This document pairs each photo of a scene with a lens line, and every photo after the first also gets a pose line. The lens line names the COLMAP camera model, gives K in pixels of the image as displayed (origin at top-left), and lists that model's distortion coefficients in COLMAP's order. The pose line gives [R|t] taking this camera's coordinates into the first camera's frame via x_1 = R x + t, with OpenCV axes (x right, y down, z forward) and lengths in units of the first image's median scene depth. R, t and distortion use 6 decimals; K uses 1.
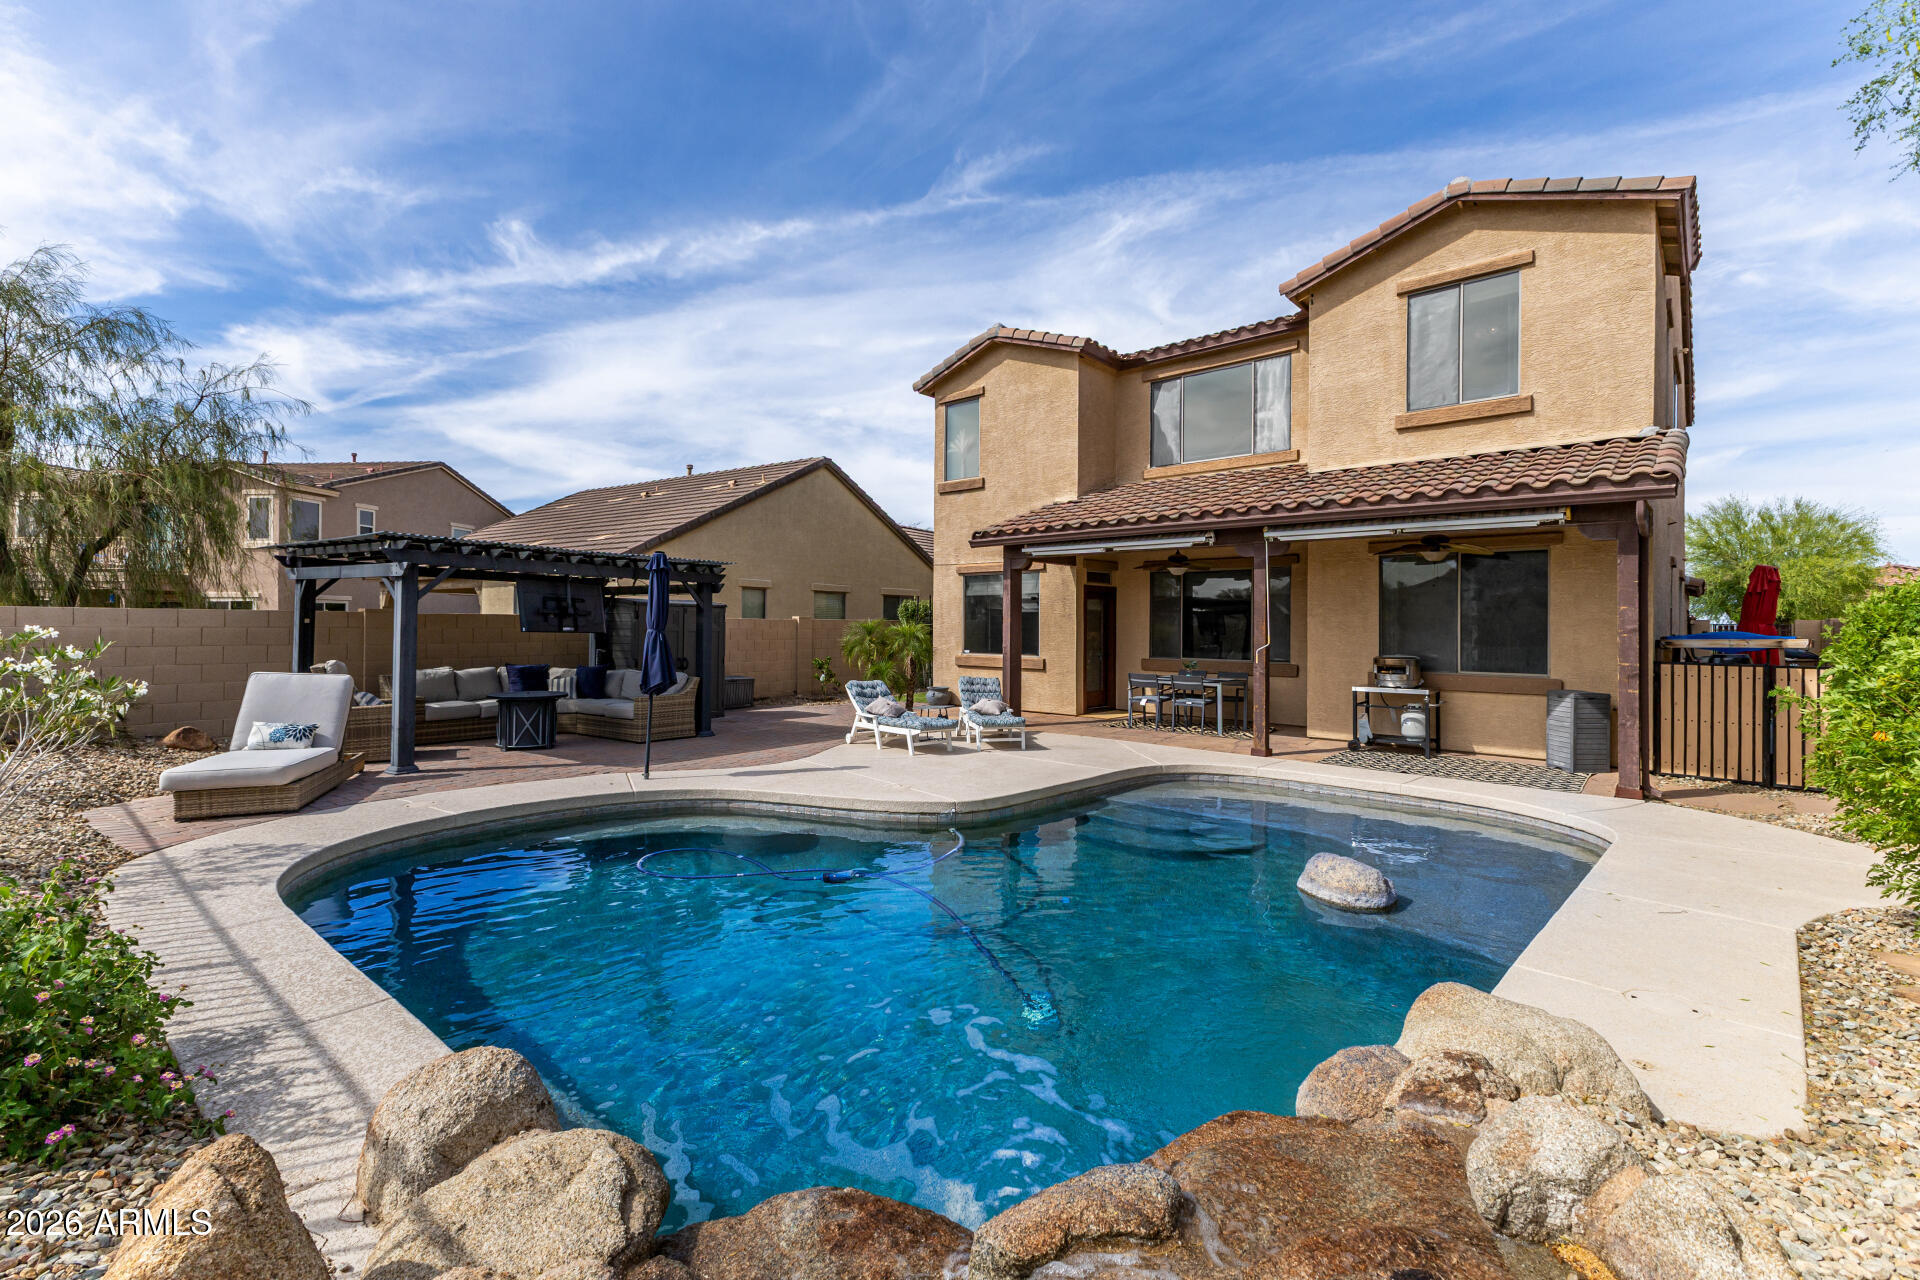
lens RADIAL K [[821.6, 0, 962.4], [0, 821.6, 632.2], [0, 0, 1]] dist [0.006721, -0.000106]
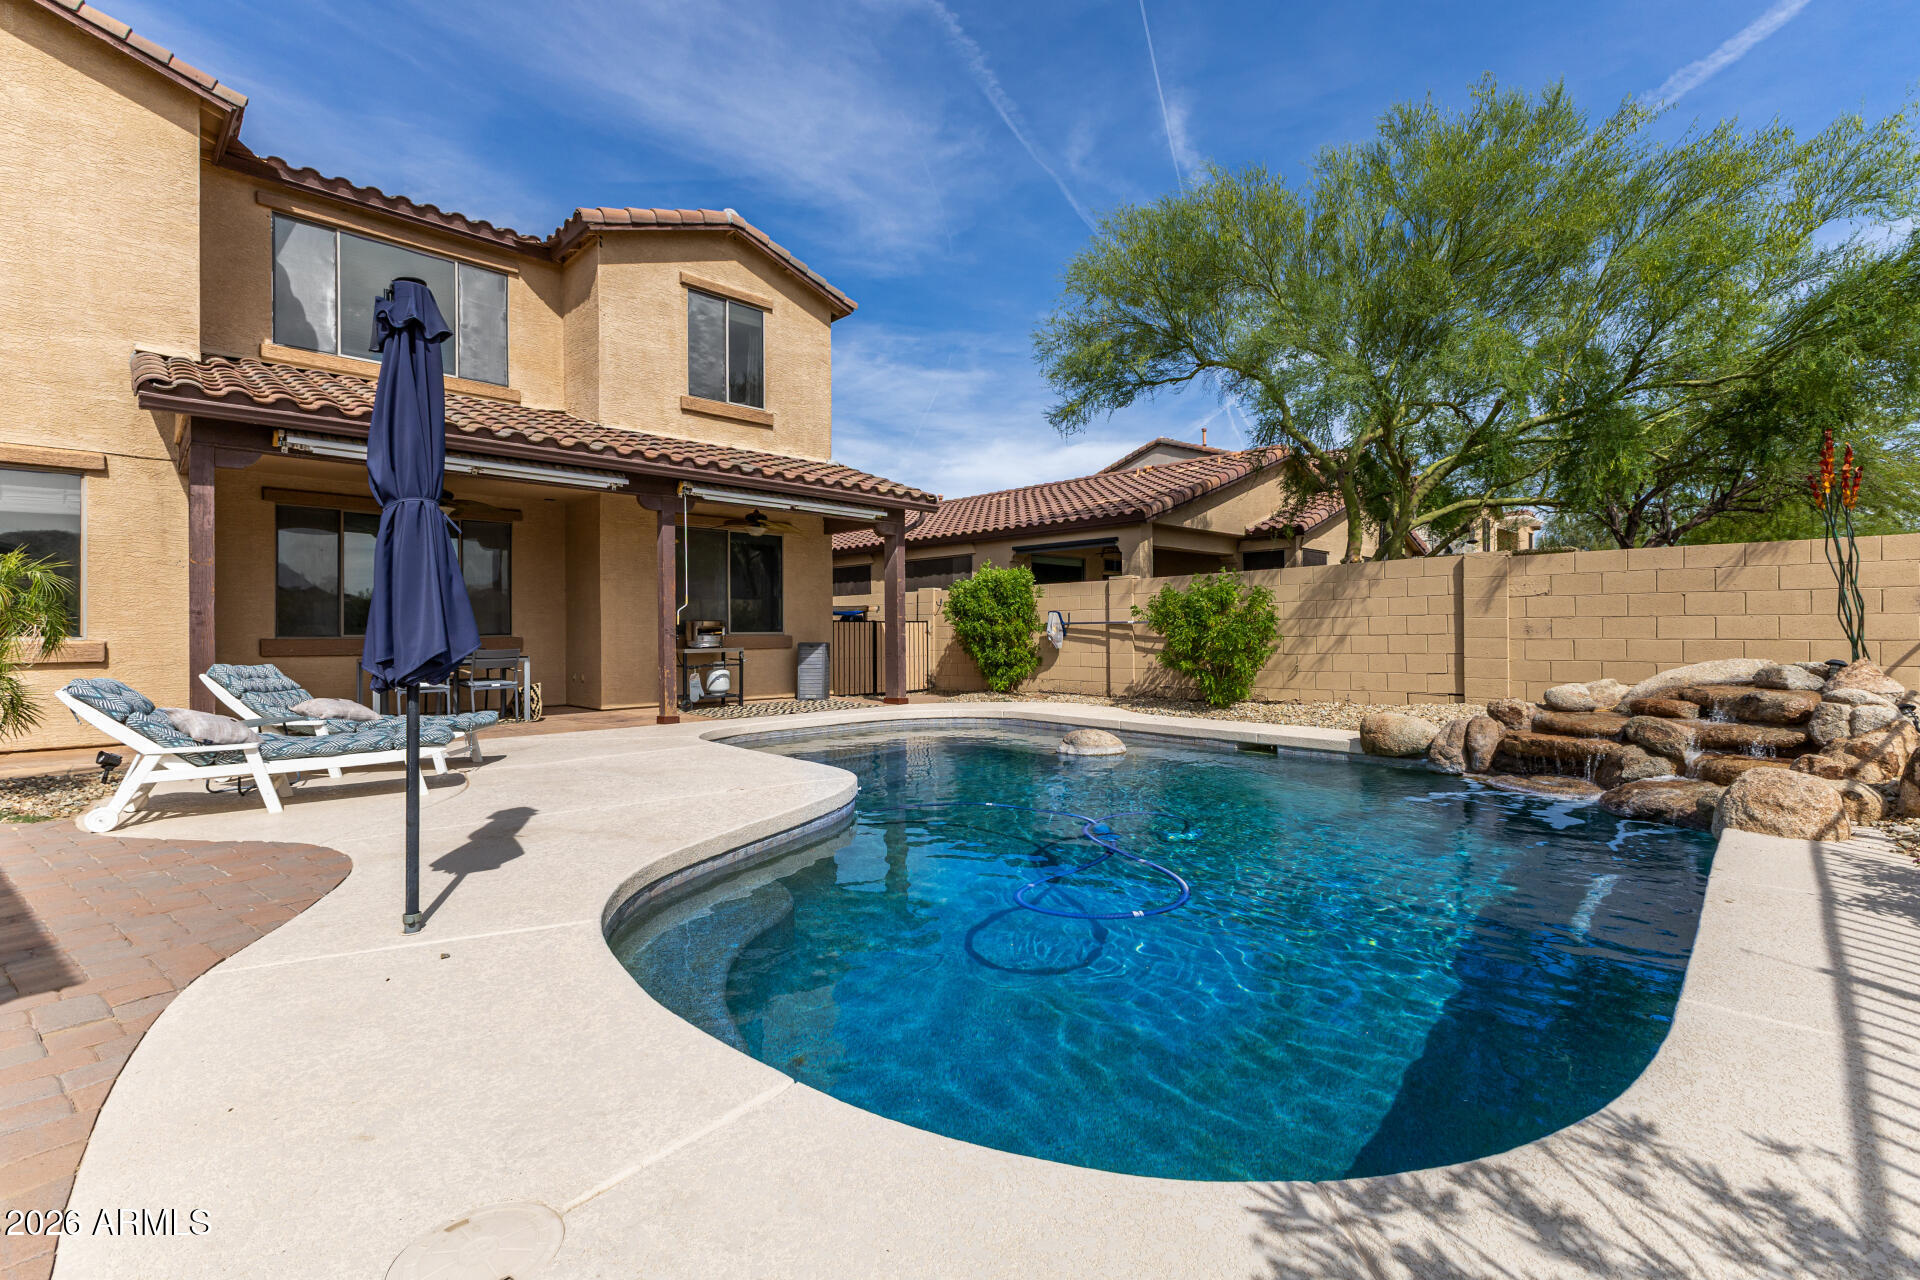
lens RADIAL K [[832.8, 0, 960.0], [0, 832.8, 640.0], [0, 0, 1]] dist [0.002246, -0.000044]
pose [[0.078453, -0.020380, 0.996709, -0.543112], [0.009869, 0.999758, 0.019666, 0.038575], [-0.996869, 0.008294, 0.078635, 0.564499]]
